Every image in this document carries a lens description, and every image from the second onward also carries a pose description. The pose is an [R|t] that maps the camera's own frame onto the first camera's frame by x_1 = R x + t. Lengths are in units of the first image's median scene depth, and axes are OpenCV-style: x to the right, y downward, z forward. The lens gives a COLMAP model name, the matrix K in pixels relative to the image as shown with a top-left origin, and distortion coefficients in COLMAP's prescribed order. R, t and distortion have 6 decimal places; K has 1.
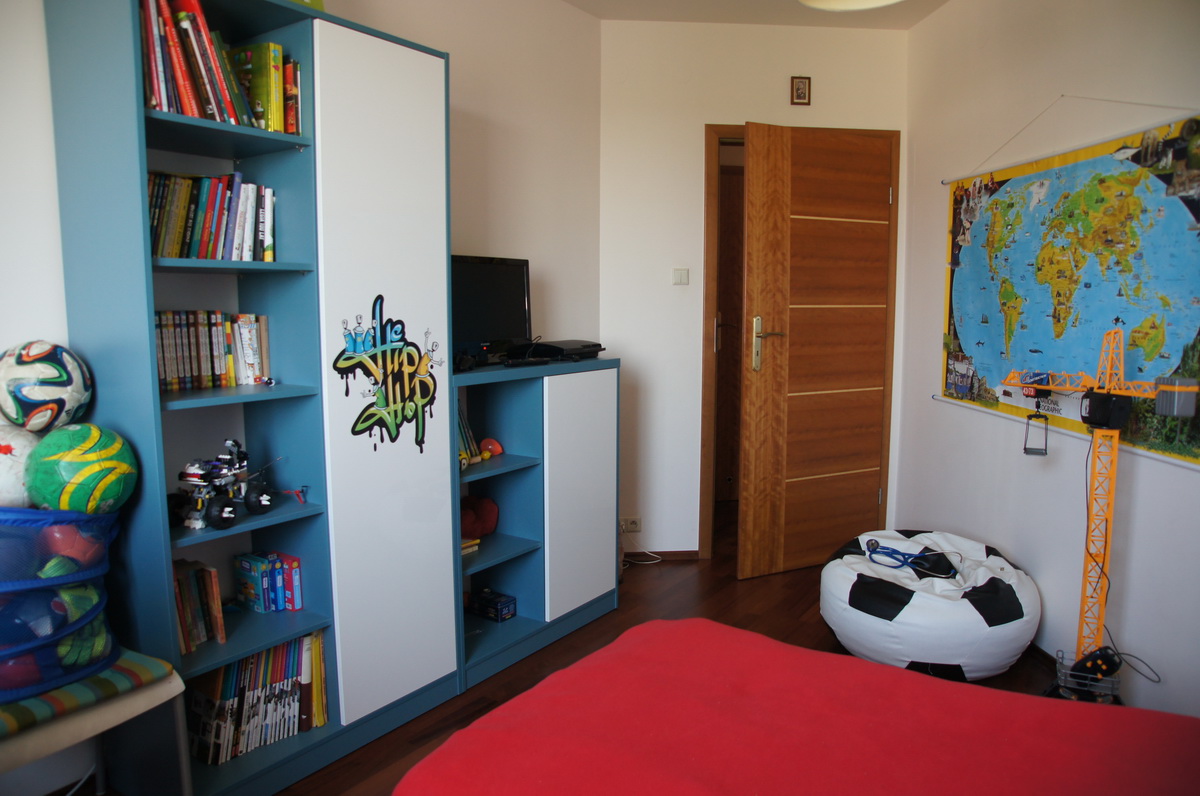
lens RADIAL K [[812.4, 0, 602.3], [0, 812.4, 400.6], [0, 0, 1]] dist [-0.114149, 0.020654]
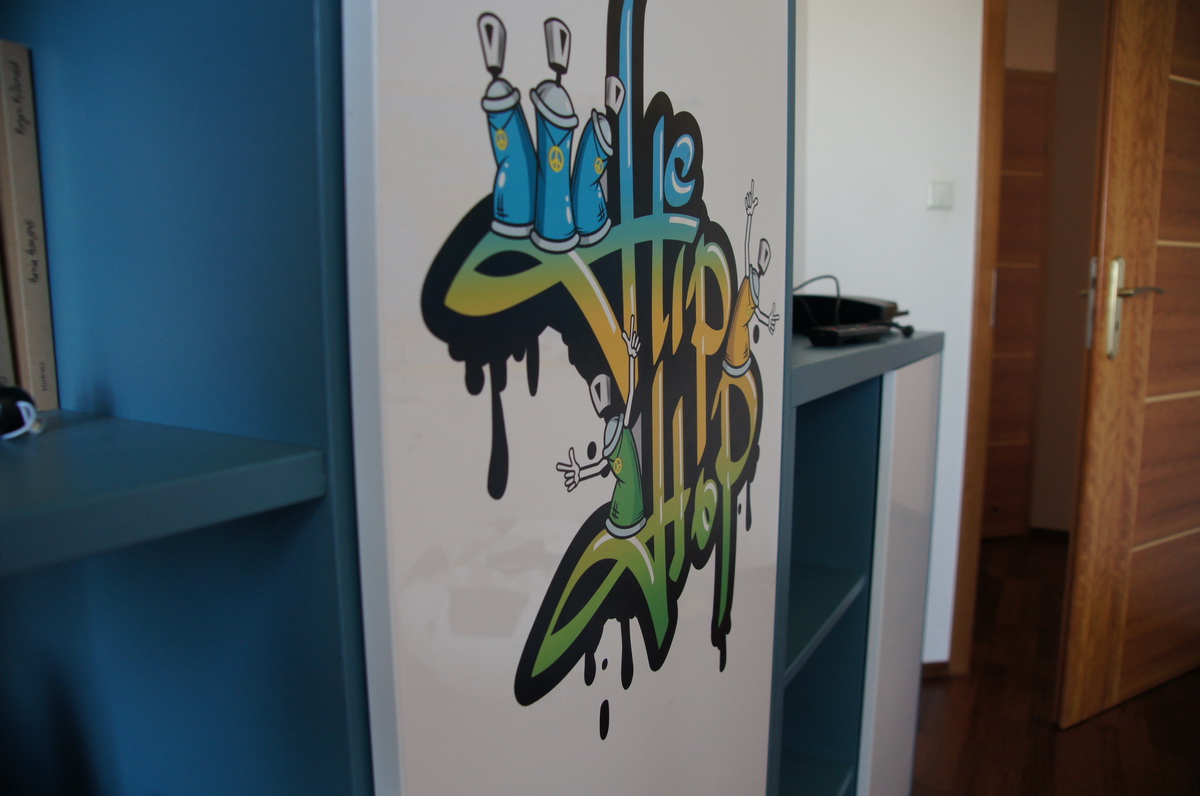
lens RADIAL K [[812.4, 0, 560.7], [0, 812.4, 399.1], [0, 0, 1]] dist [-0.114149, 0.020654]
pose [[0.999475, -0.010043, -0.030805, -0.275824], [0.010141, 0.999944, 0.003024, -0.023398], [0.030773, -0.003335, 0.999521, 0.768600]]
